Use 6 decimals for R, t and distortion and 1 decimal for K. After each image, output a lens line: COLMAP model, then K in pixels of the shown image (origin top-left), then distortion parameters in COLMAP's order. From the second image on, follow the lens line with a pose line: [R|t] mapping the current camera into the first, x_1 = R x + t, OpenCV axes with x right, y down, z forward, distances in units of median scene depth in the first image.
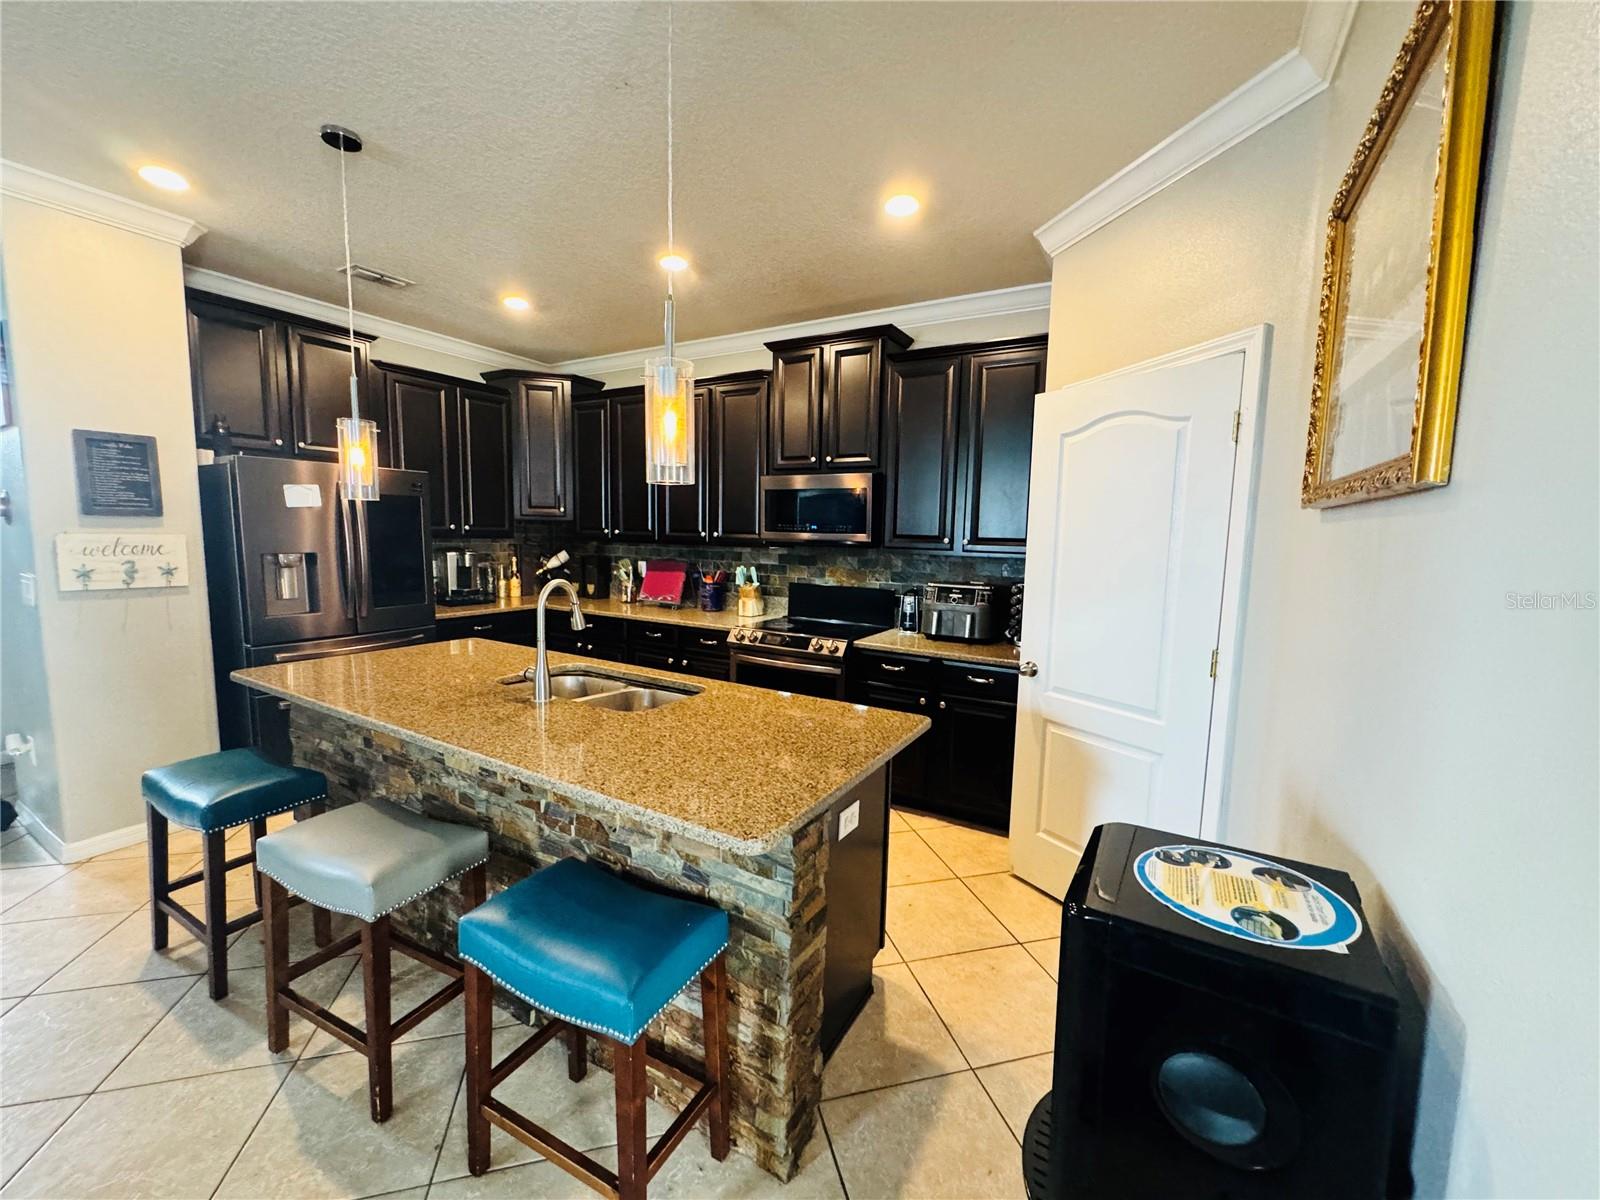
lens RADIAL K [[638.2, 0, 798.9], [0, 638.2, 600.2], [0, 0, 1]] dist [-0.003694, 0.000274]
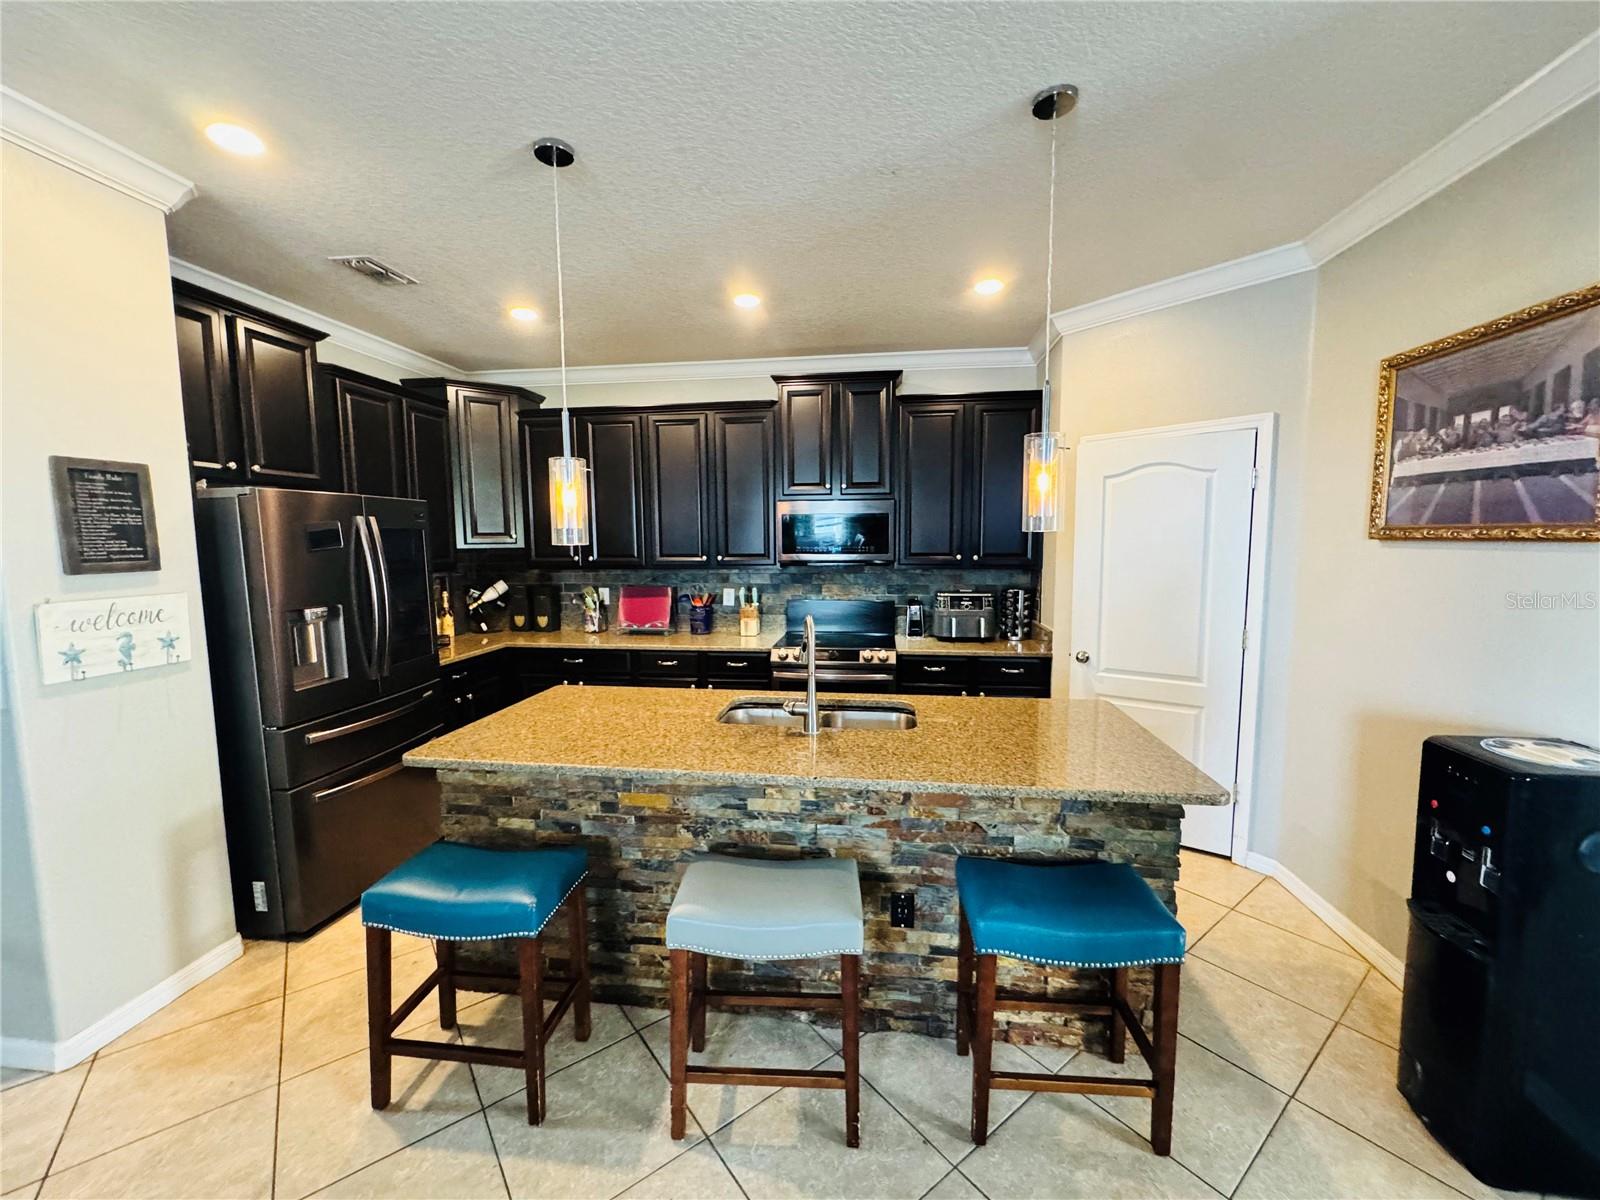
lens RADIAL K [[638.2, 0, 798.9], [0, 638.2, 600.2], [0, 0, 1]] dist [-0.003694, 0.000274]
pose [[0.921964, -0.066628, 0.381500, -0.500066], [0.069554, 0.997559, 0.006131, -0.041595], [-0.380978, 0.020882, 0.924348, 0.021711]]
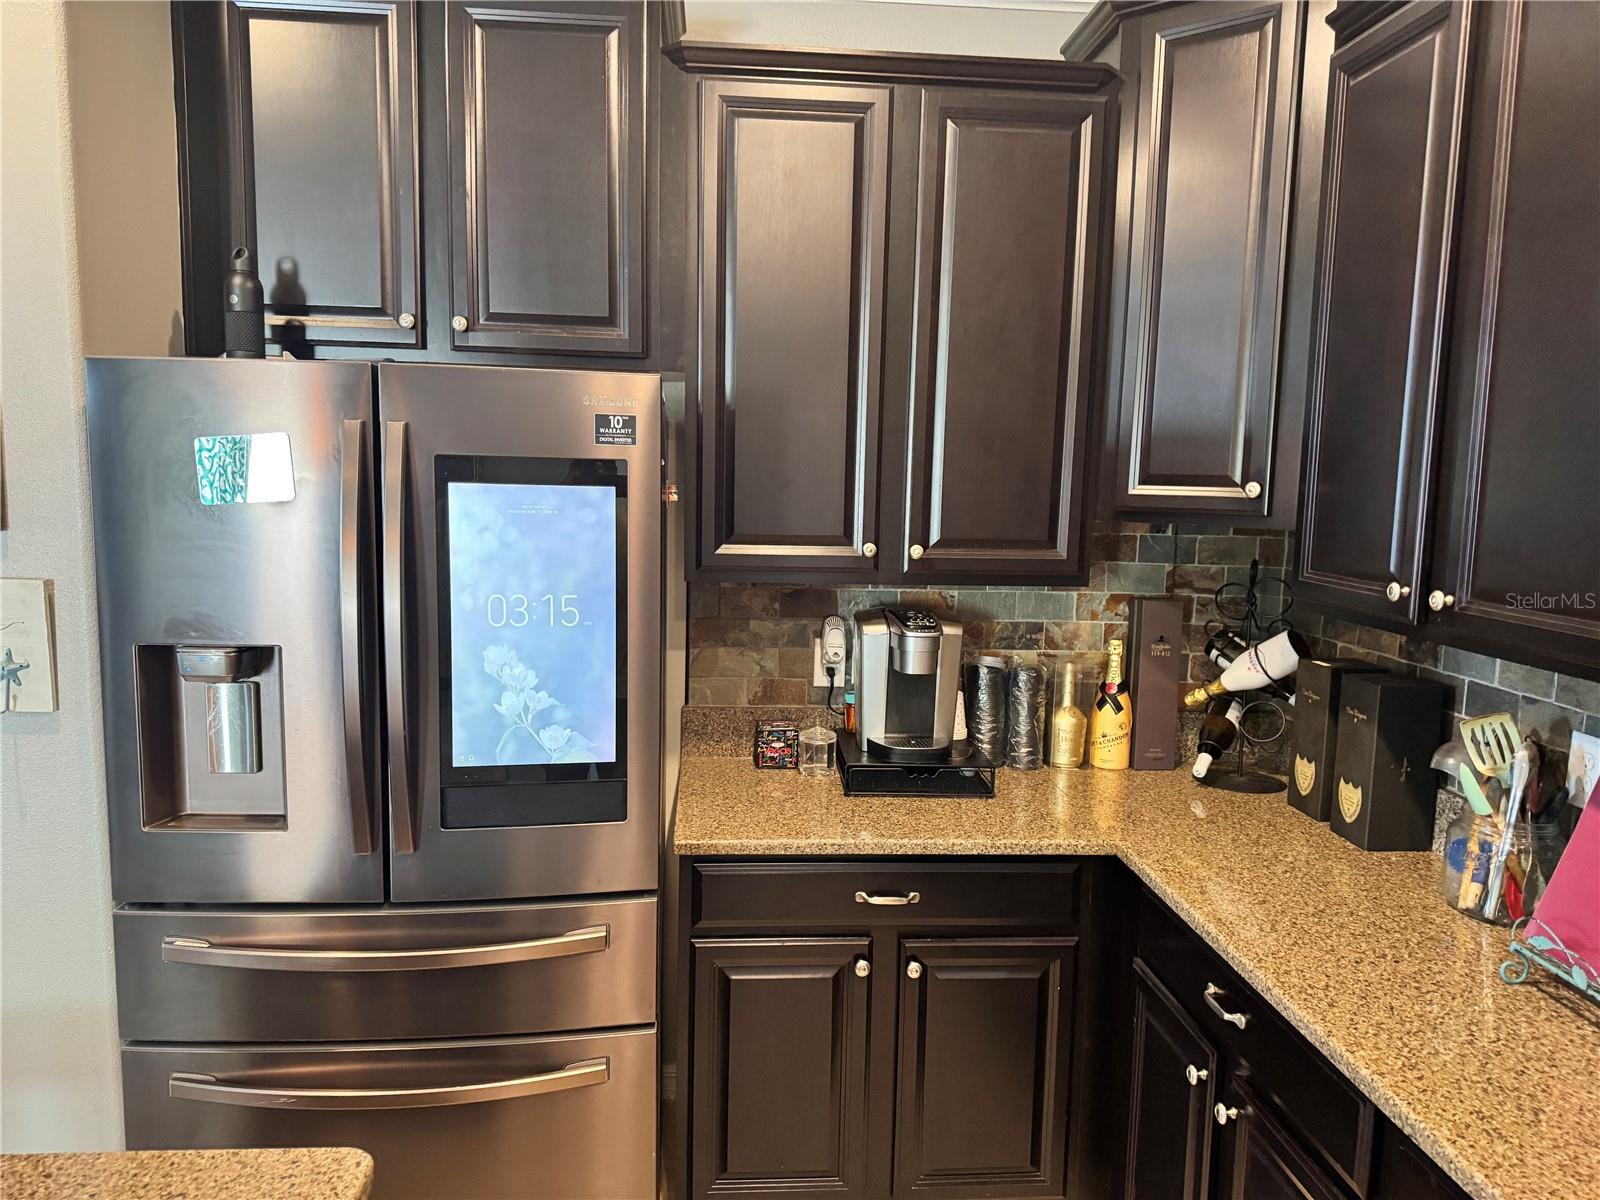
lens RADIAL K [[1130.8, 0, 797.1], [0, 1130.8, 604.8], [0, 0, 1]] dist [0.058315, -0.051393]
pose [[0.568825, 0.088817, -0.817649, -0.132080], [-0.098161, 0.994377, 0.039725, -0.136274], [0.816580, 0.057665, 0.574345, 0.835756]]
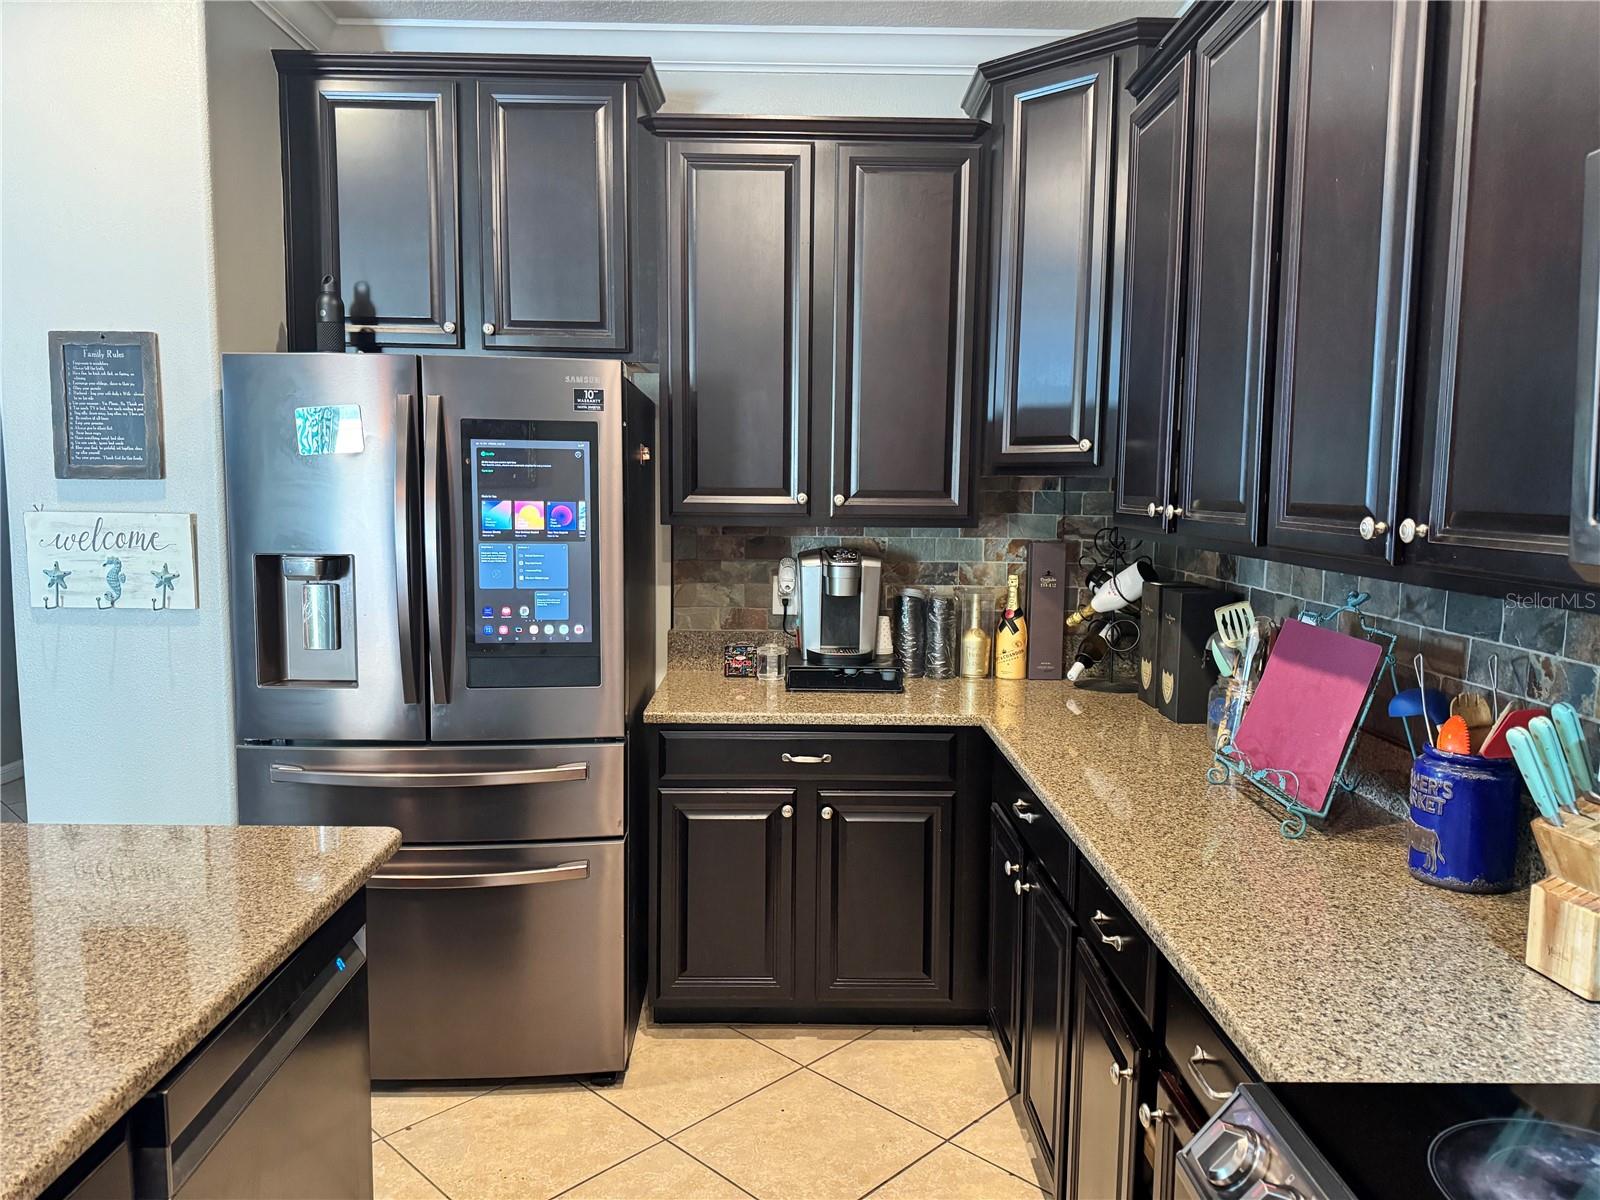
lens RADIAL K [[1118.9, 0, 797.1], [0, 1118.9, 592.3], [0, 0, 1]] dist [0.103313, -0.133540]
pose [[0.516210, 0.068899, -0.853686, 0.091810], [-0.092630, 0.995403, 0.024325, -0.092293], [0.851438, 0.066520, 0.520219, 0.807373]]
